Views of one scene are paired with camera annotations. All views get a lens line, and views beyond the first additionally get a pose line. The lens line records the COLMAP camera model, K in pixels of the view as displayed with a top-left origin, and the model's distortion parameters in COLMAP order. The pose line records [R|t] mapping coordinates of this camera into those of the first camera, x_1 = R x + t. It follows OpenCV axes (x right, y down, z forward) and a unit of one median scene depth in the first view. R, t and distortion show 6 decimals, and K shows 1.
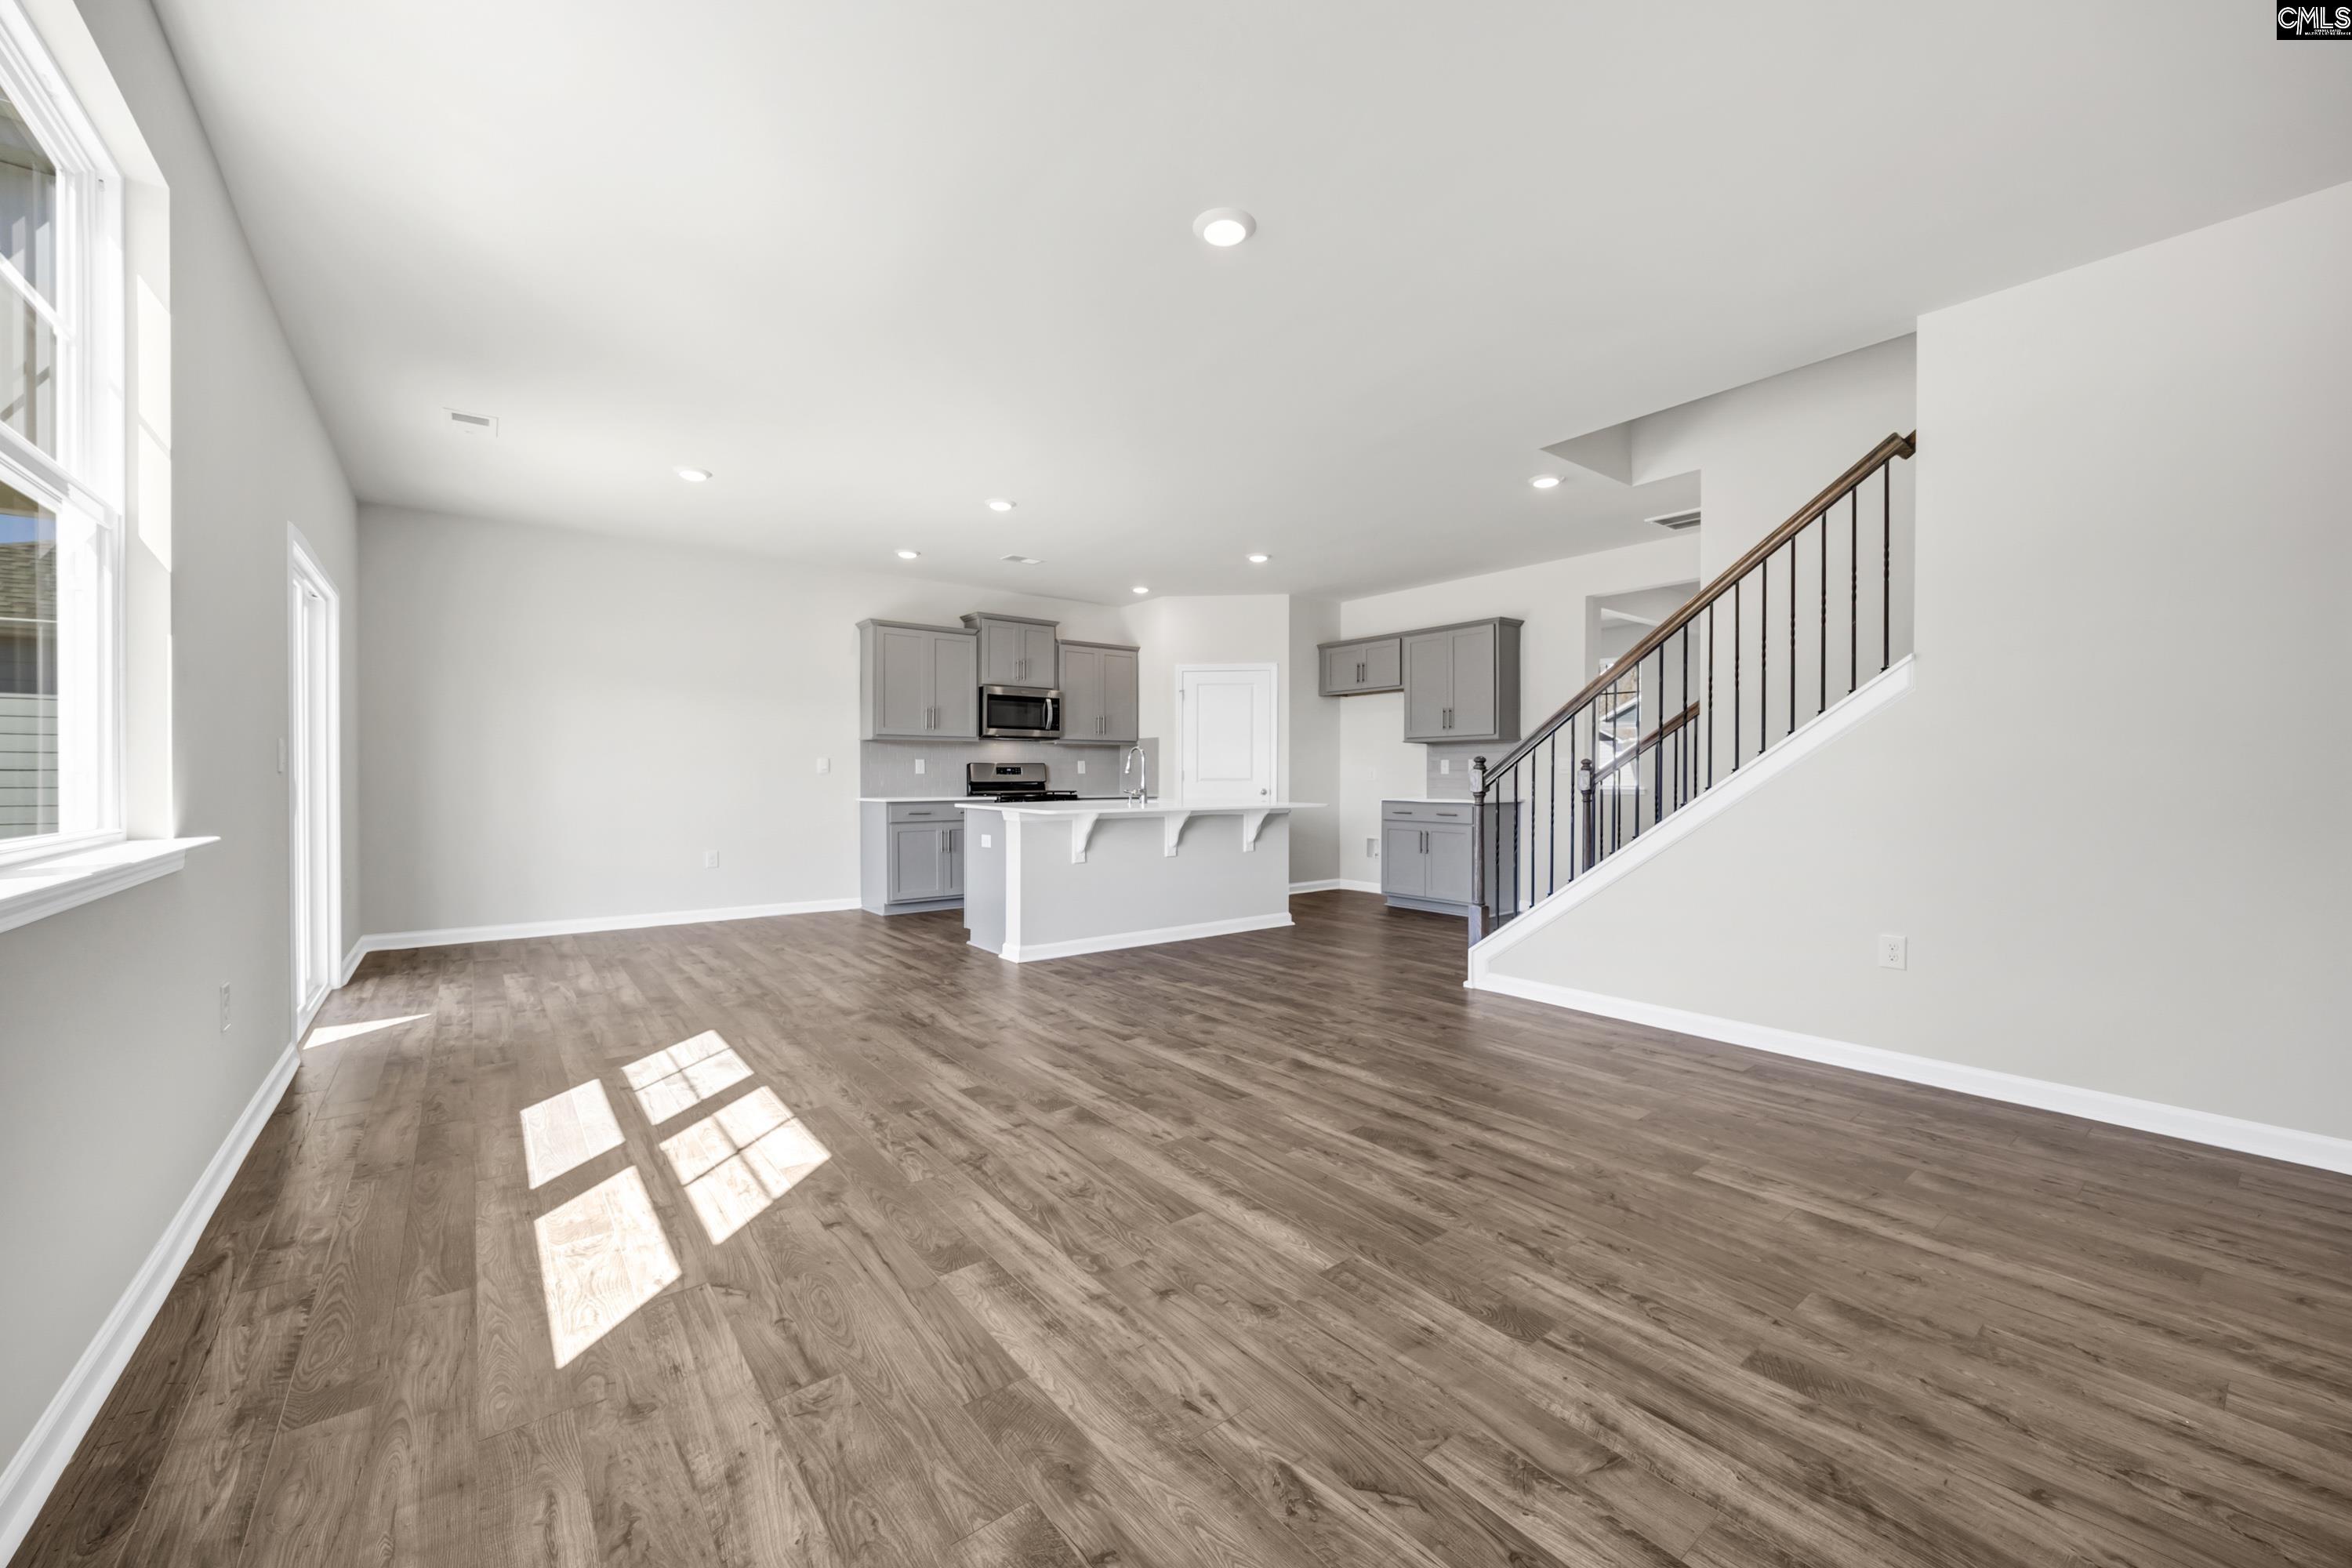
lens RADIAL K [[914.3, 0, 1187.7], [0, 914.3, 776.9], [0, 0, 1]] dist [-0.003933, -0.000099]
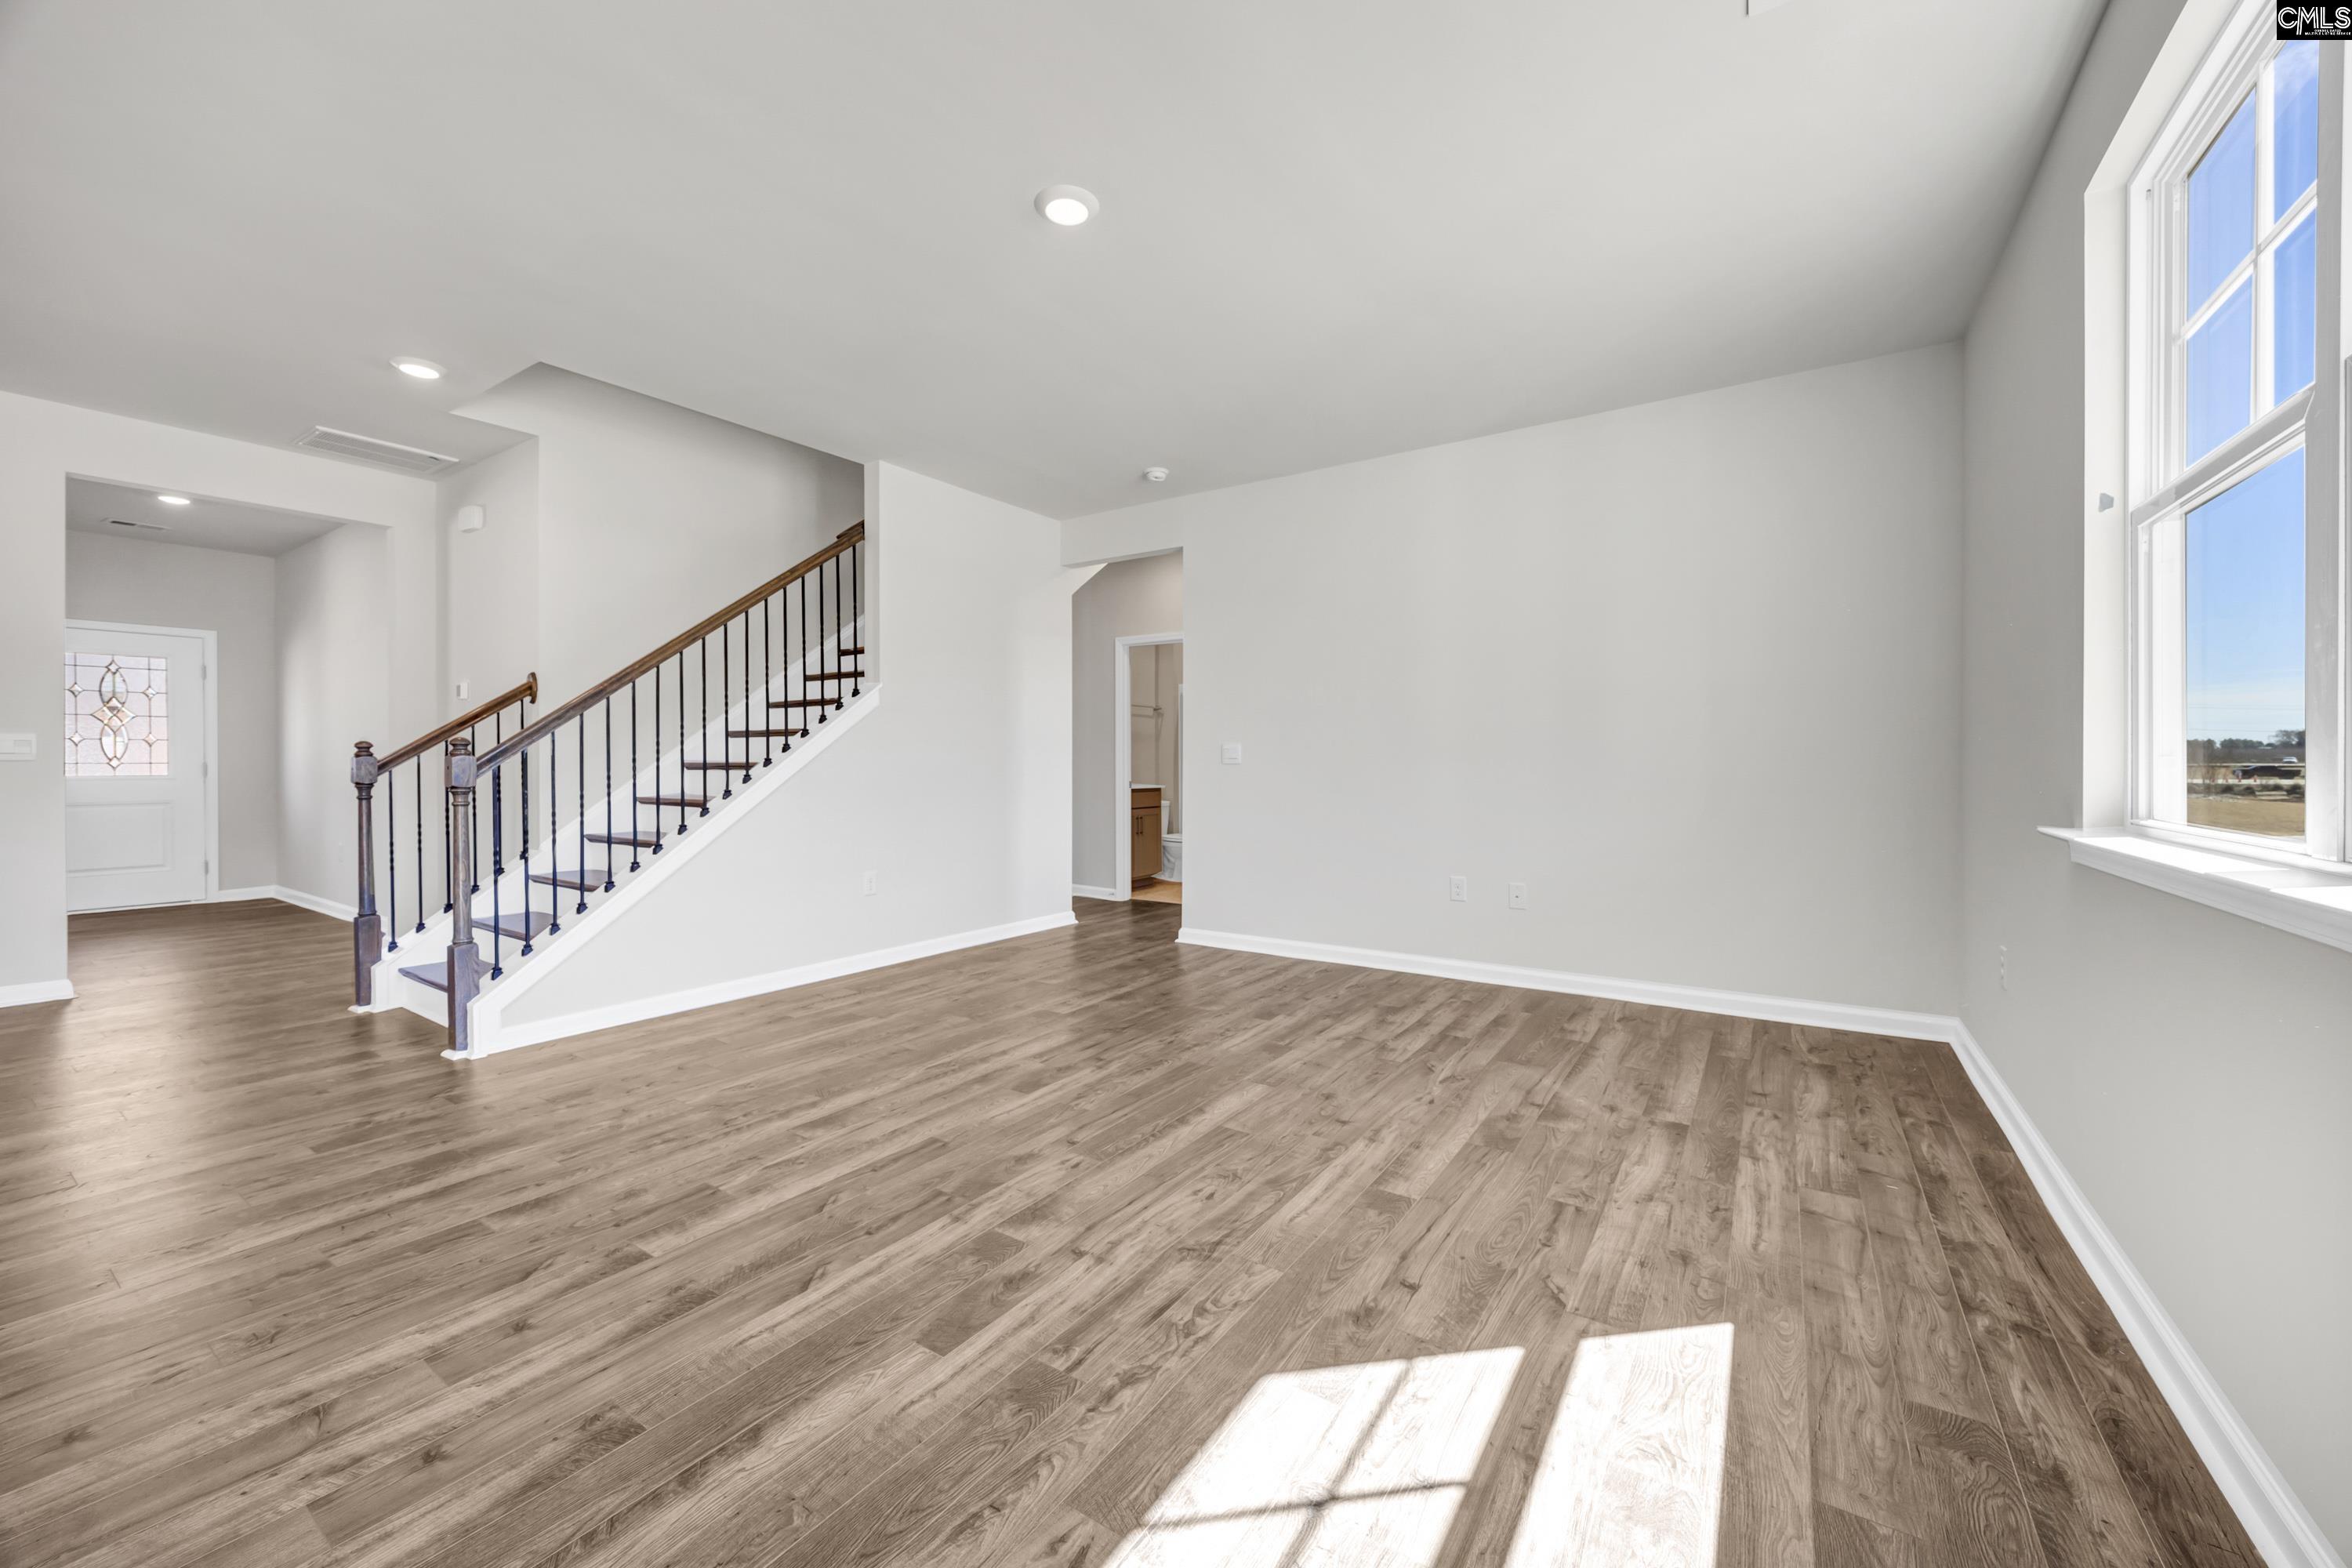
lens RADIAL K [[914.3, 0, 1142.1], [0, 914.3, 772.7], [0, 0, 1]] dist [-0.003933, -0.000099]
pose [[-0.293861, -0.011339, 0.955781, -1.041233], [0.001124, 0.999925, 0.012208, -0.008942], [-0.955848, 0.004661, -0.293826, 1.366603]]
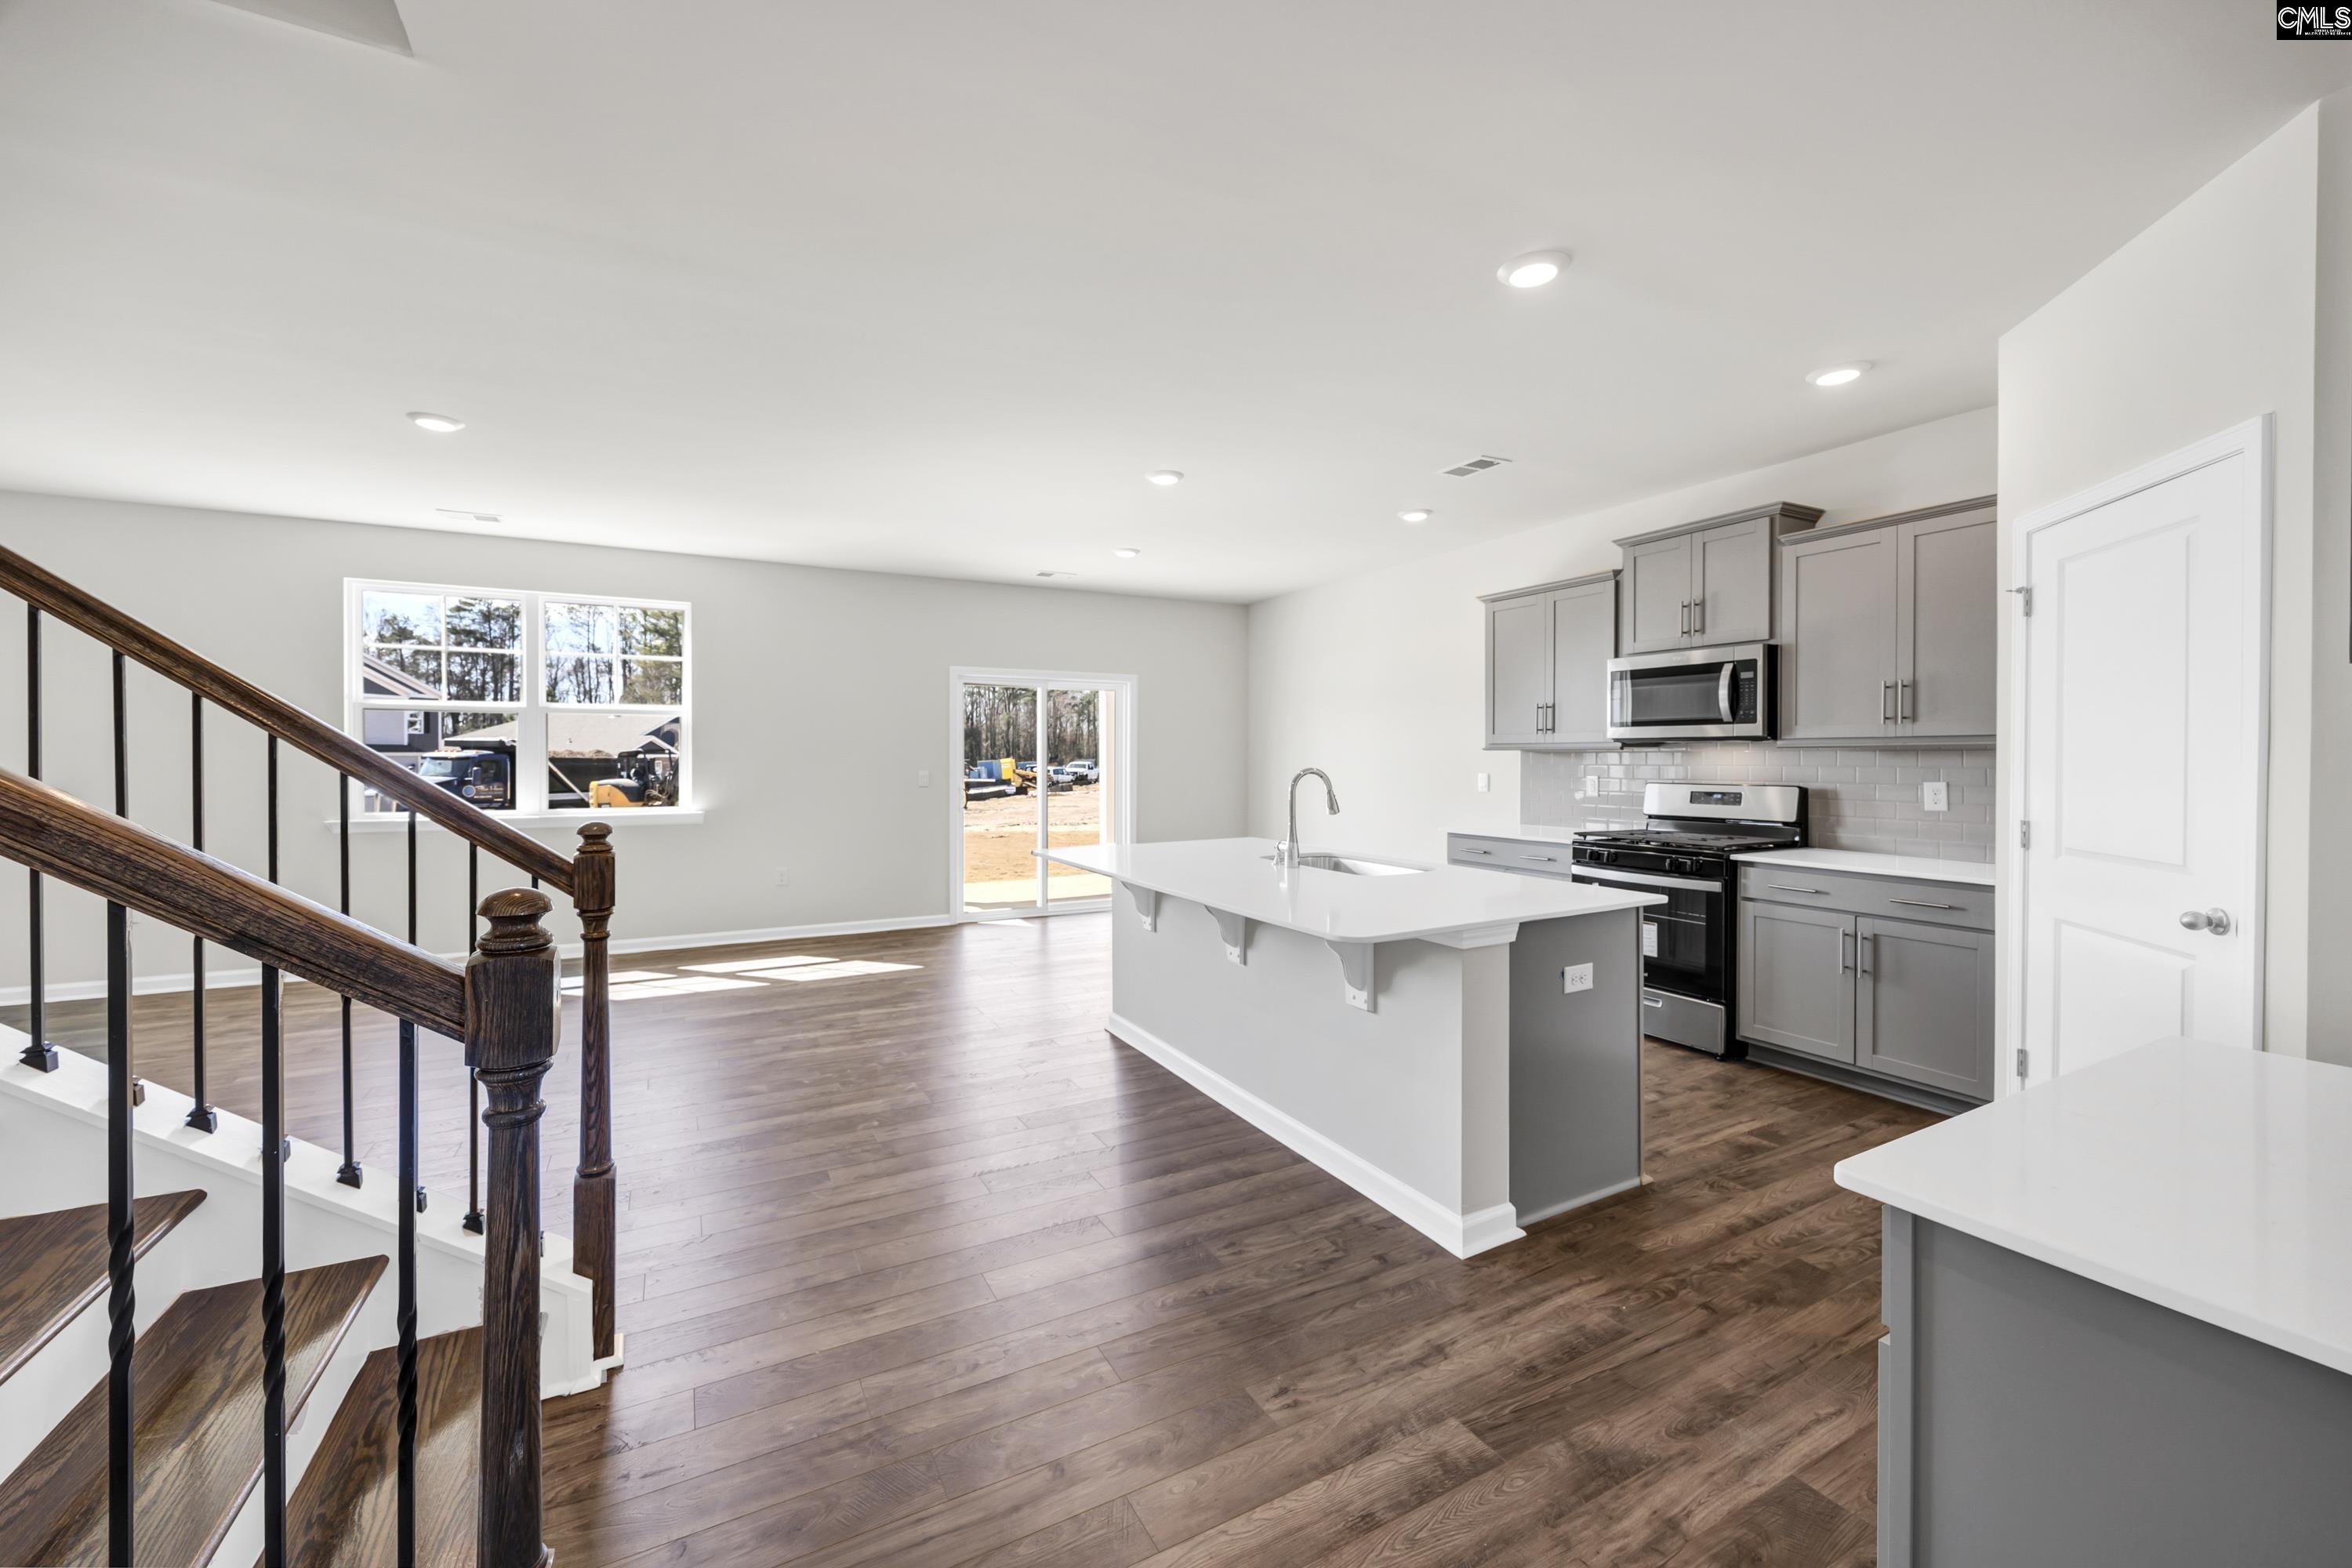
lens RADIAL K [[914.3, 0, 1156.2], [0, 914.3, 765.9], [0, 0, 1]] dist [-0.003933, -0.000099]
pose [[-0.178283, 0.008734, -0.983940, 1.415568], [0.001616, 0.999962, 0.008583, -0.109969], [0.983978, -0.000060, -0.178291, 2.652953]]
